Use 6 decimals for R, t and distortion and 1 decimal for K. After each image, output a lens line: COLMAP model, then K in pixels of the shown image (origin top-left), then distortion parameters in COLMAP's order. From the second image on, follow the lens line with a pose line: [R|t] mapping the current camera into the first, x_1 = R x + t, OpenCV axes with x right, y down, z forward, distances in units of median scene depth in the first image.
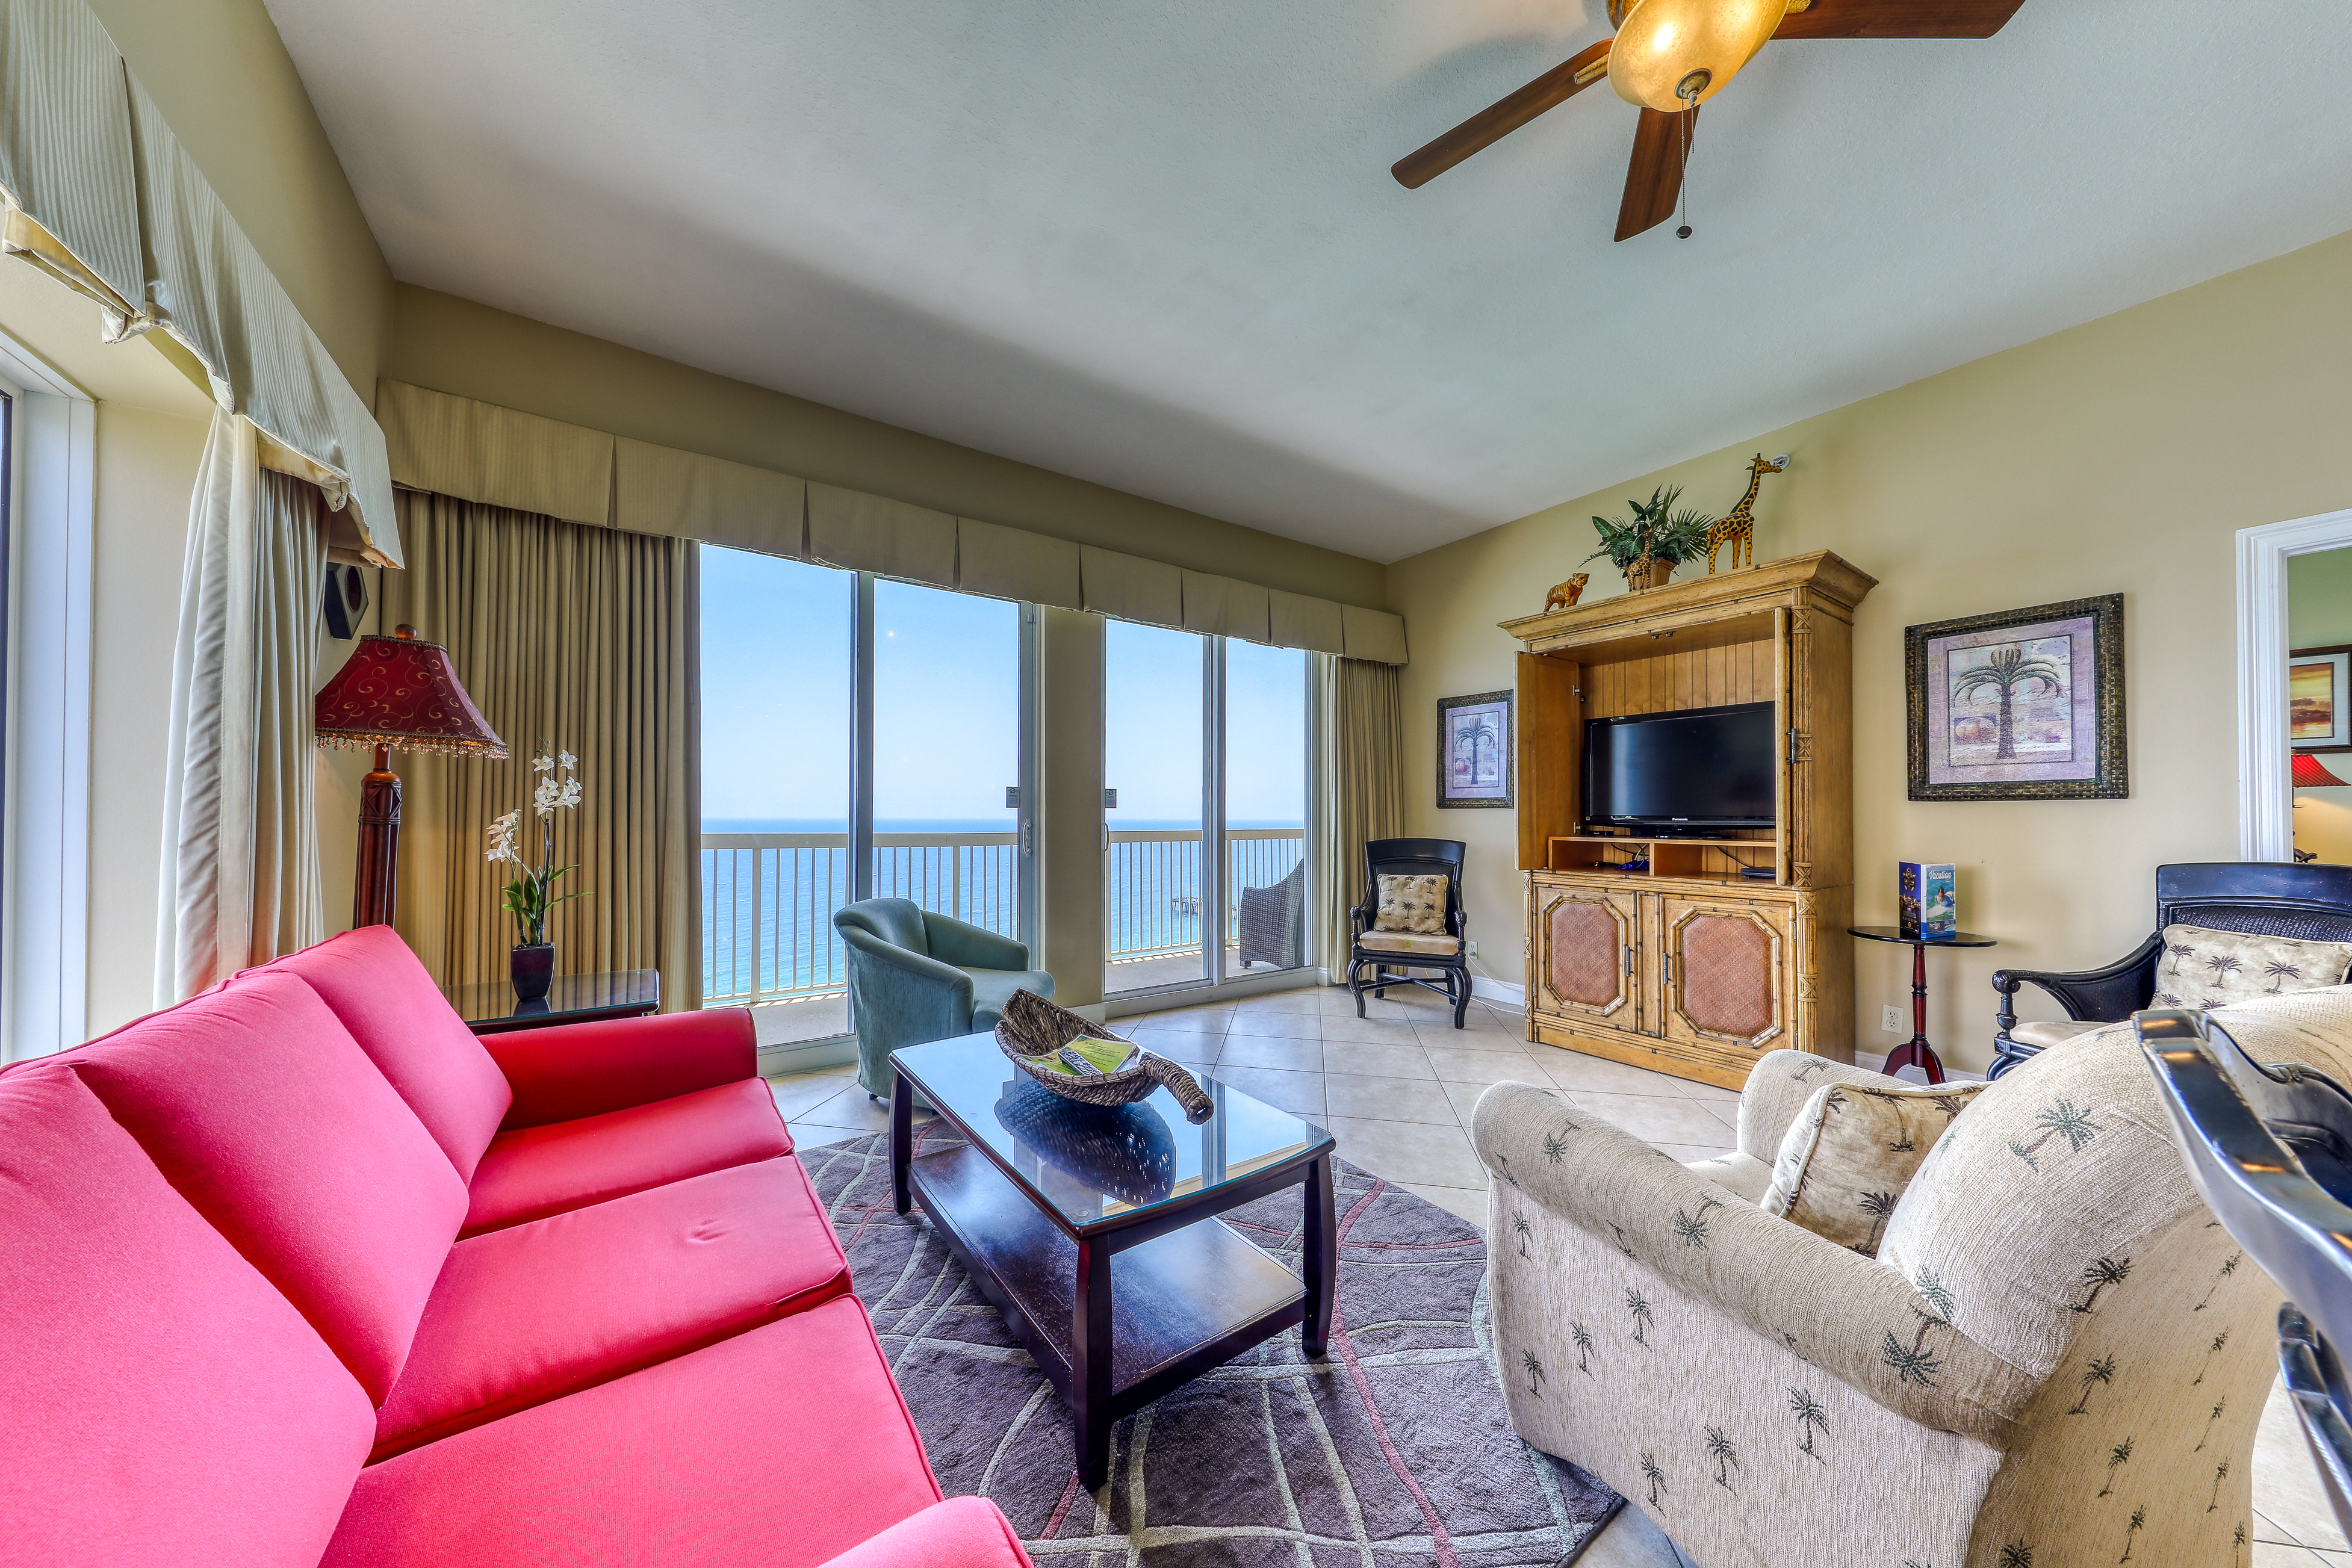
lens RADIAL K [[753.0, 0, 1165.3], [0, 753.0, 804.0], [0, 0, 1]] dist [-0.002598, 0.000043]
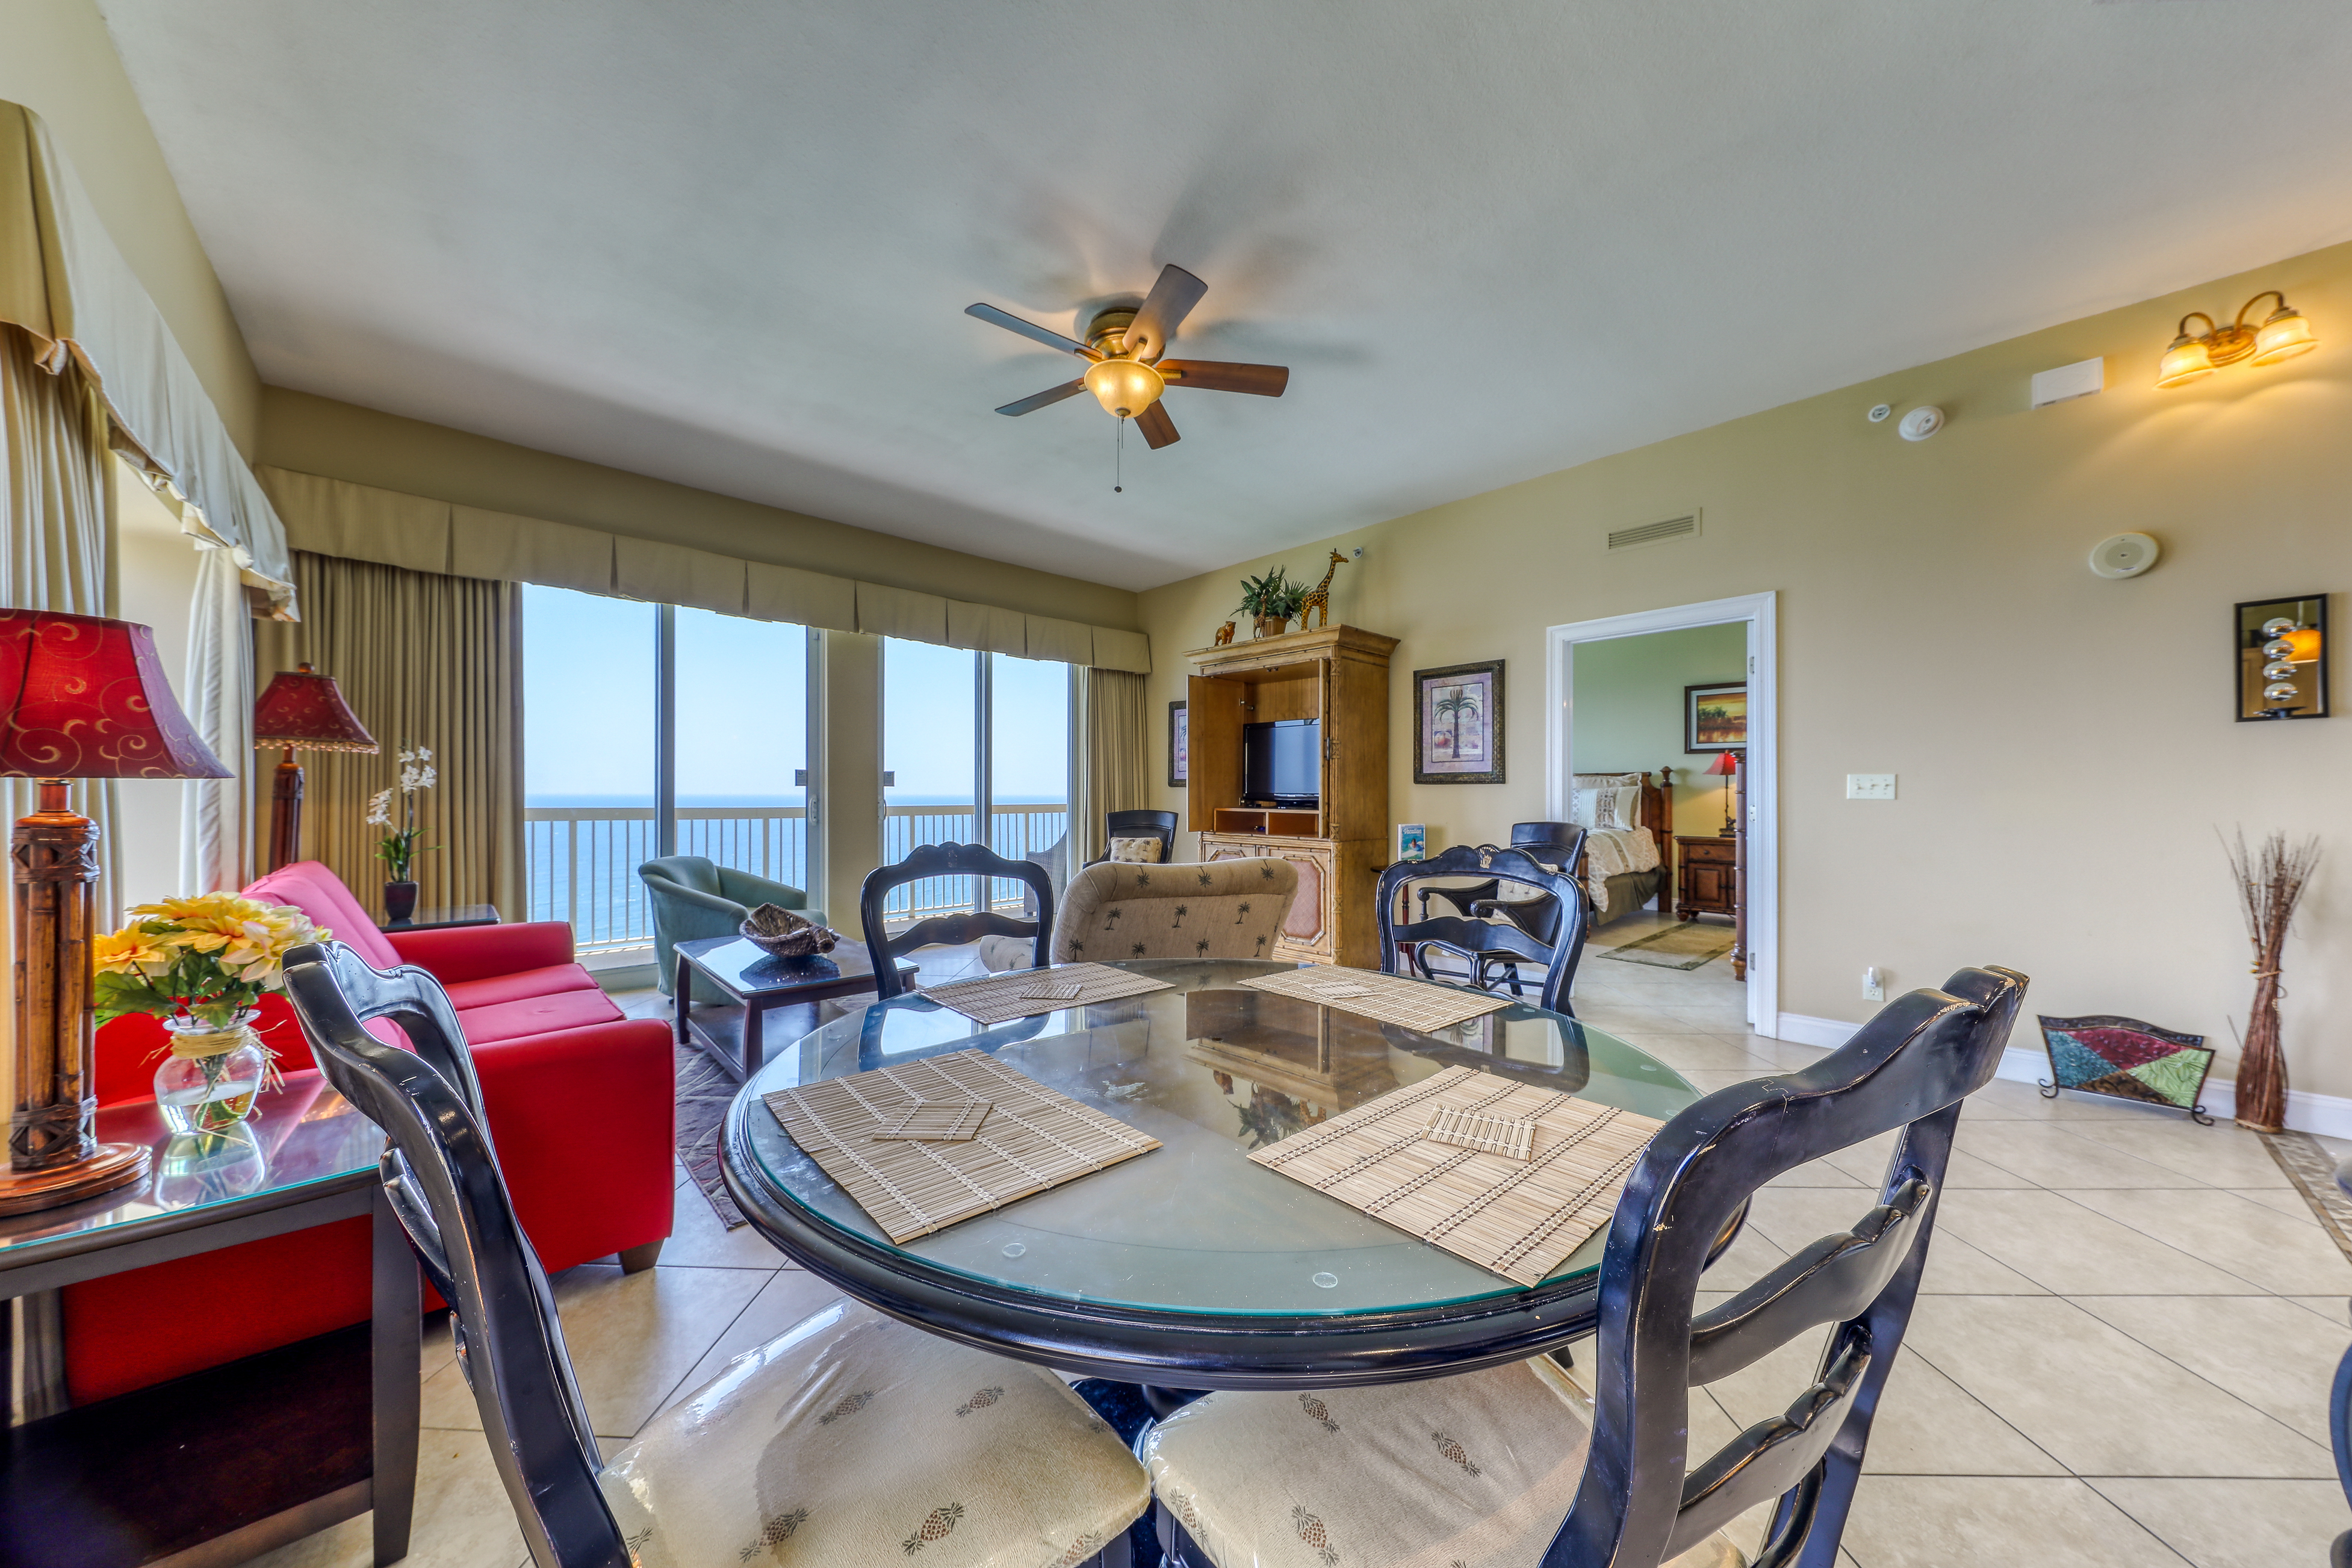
lens RADIAL K [[766.1, 0, 1193.0], [0, 766.1, 788.8], [0, 0, 1]] dist [-0.006438, -0.000529]
pose [[0.982827, 0.001975, 0.184517, 0.256729], [-0.004153, 0.999926, 0.011418, -0.010421], [-0.184481, -0.011988, 0.982763, -0.474985]]
